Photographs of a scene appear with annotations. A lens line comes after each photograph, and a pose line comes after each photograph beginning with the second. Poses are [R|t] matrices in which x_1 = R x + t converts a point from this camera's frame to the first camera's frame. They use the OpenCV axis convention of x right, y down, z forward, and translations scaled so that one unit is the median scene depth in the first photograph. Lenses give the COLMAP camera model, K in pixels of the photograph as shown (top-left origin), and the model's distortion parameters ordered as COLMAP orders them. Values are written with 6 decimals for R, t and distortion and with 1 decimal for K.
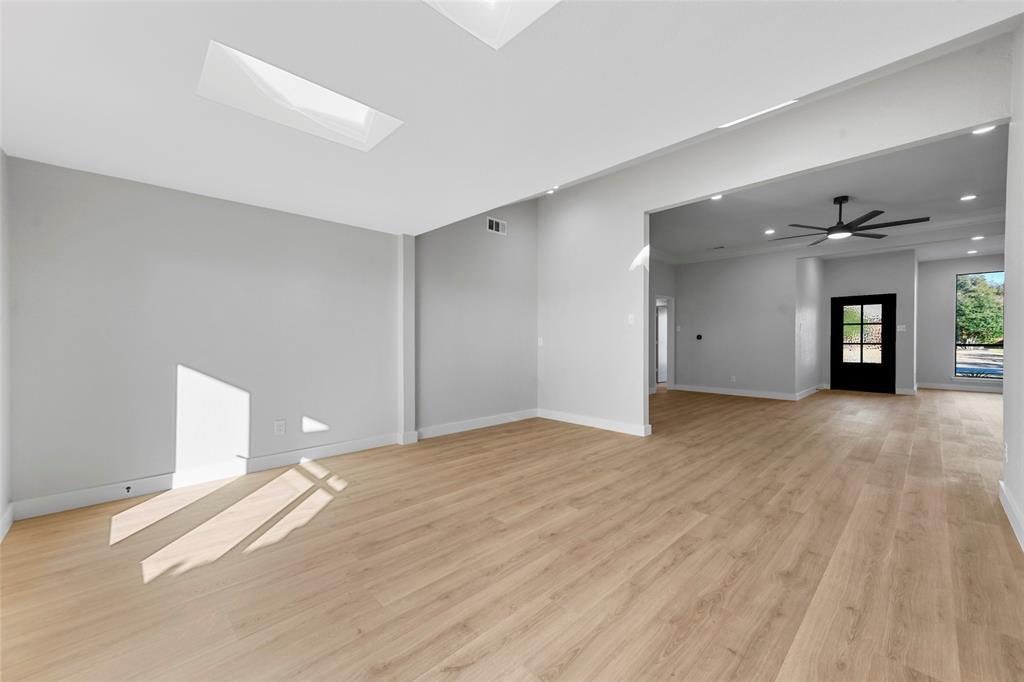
lens RADIAL K [[399.9, 0, 516.4], [0, 399.9, 343.2], [0, 0, 1]] dist [0.013988, 0.000134]
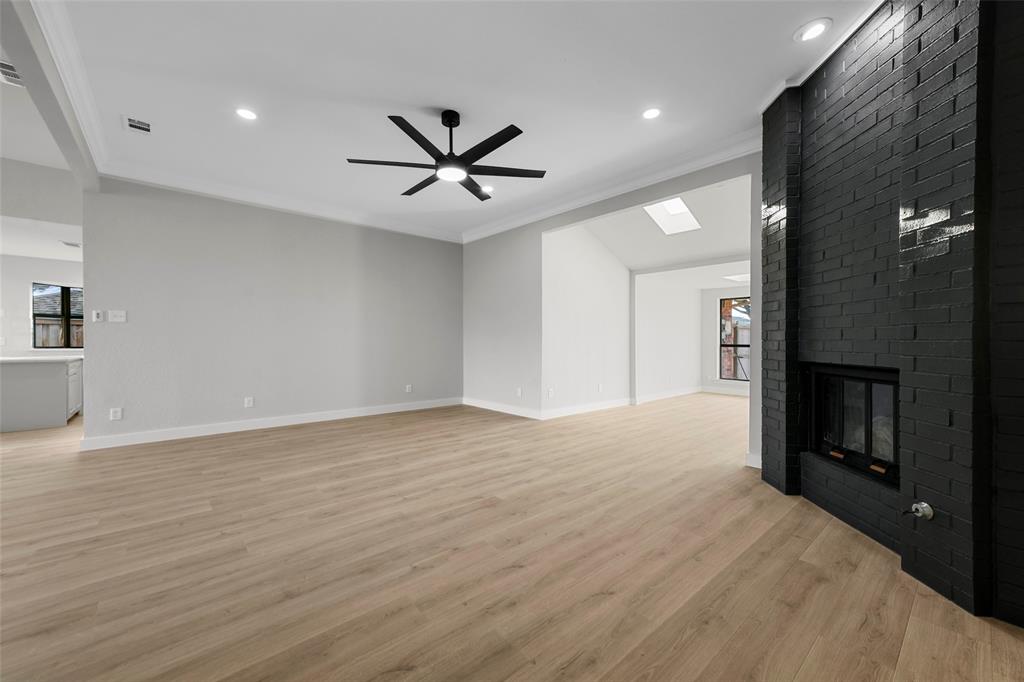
lens RADIAL K [[399.9, 0, 516.4], [0, 399.9, 343.2], [0, 0, 1]] dist [0.013988, 0.000134]
pose [[-0.998274, -0.003322, 0.058627, 0.387391], [-0.002546, 0.999908, 0.013294, -0.007320], [-0.058666, 0.013121, -0.998191, 0.950429]]
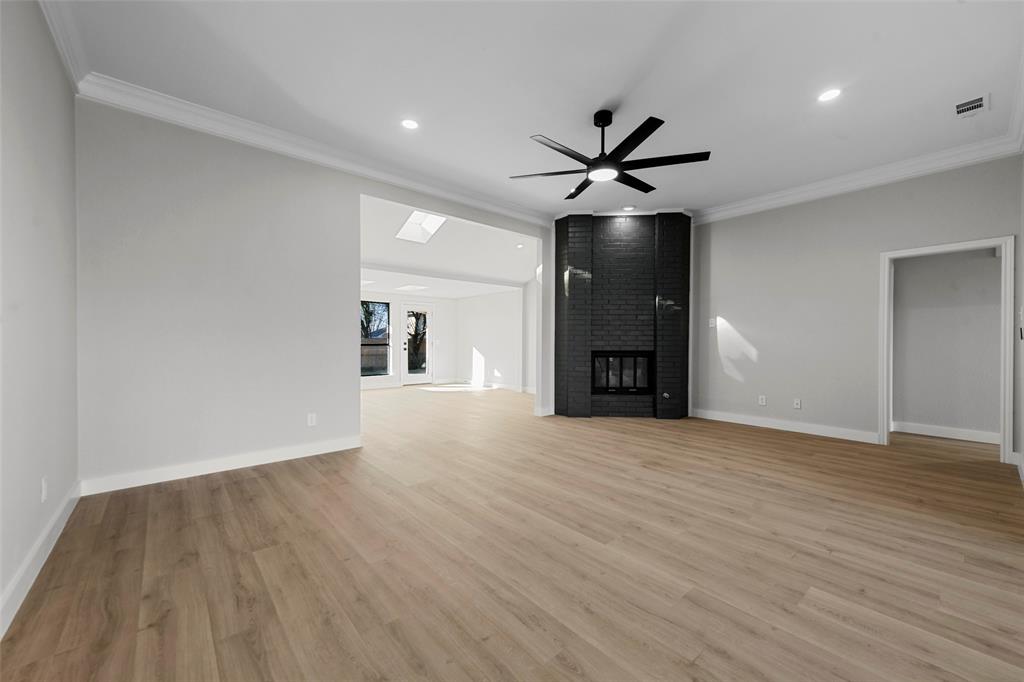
lens RADIAL K [[399.9, 0, 516.4], [0, 399.9, 343.2], [0, 0, 1]] dist [0.013988, 0.000134]
pose [[-0.056950, 0.004818, -0.998365, 0.841443], [-0.009449, 0.999941, 0.005365, -0.003453], [0.998332, 0.009739, -0.056901, 0.528989]]
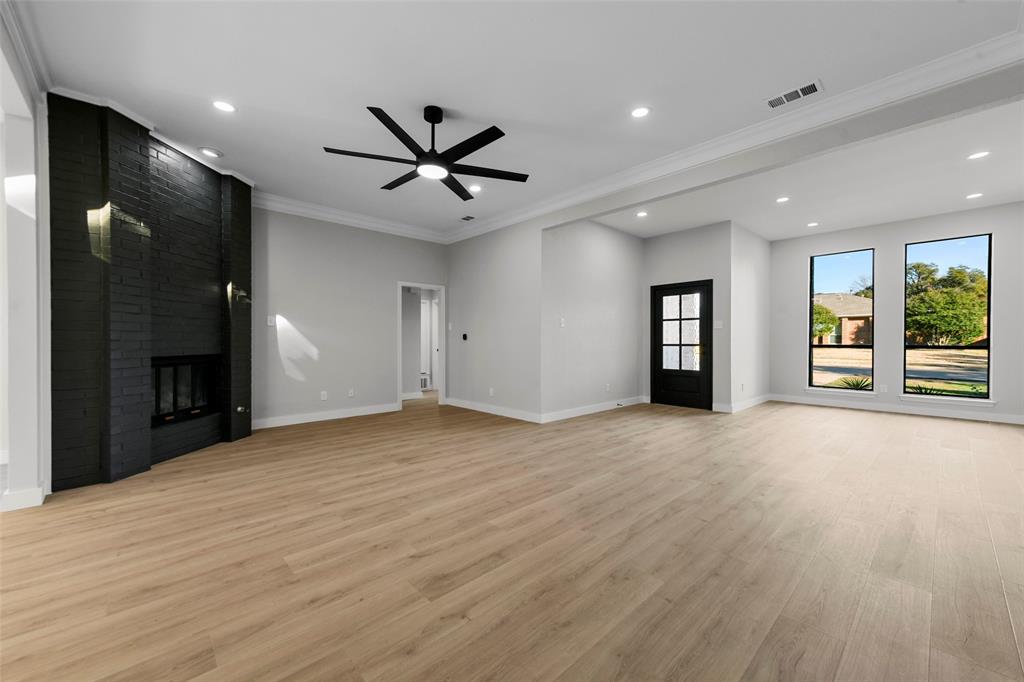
lens RADIAL K [[399.9, 0, 516.4], [0, 399.9, 343.2], [0, 0, 1]] dist [0.013988, 0.000134]
pose [[0.999890, -0.002076, -0.014687, 0.548974], [0.002066, 0.999998, -0.000741, -0.002131], [0.014689, 0.000710, 0.999892, 0.225975]]
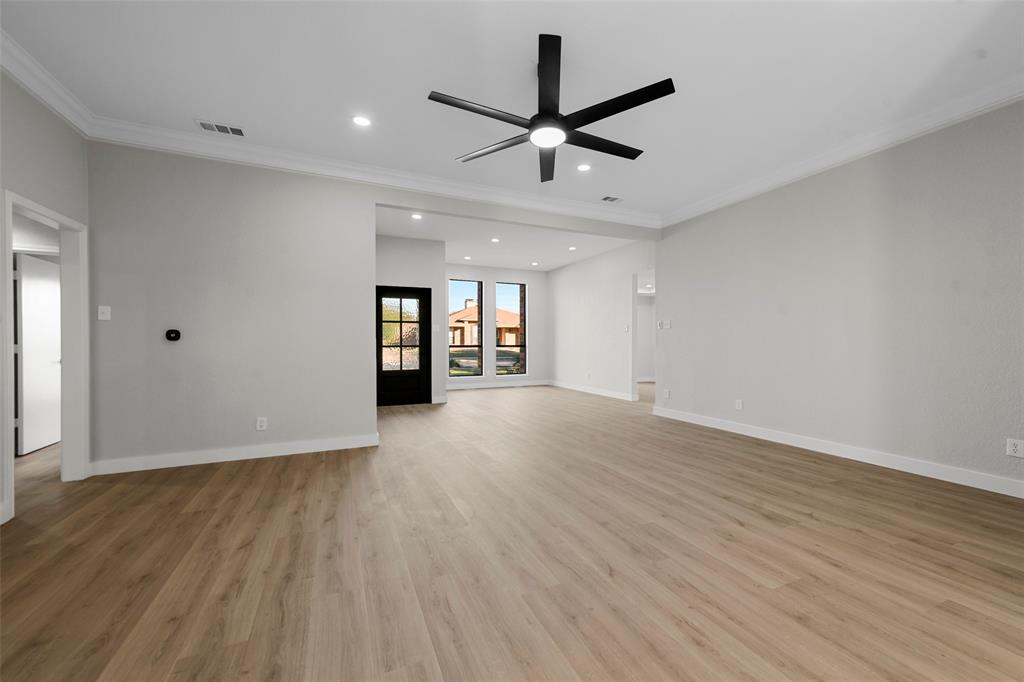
lens RADIAL K [[399.9, 0, 516.4], [0, 399.9, 343.2], [0, 0, 1]] dist [0.013988, 0.000134]
pose [[0.340722, -0.005696, 0.940147, 0.177874], [0.009529, 0.999951, 0.002605, -0.004282], [-0.940116, 0.008071, 0.340760, 0.506762]]
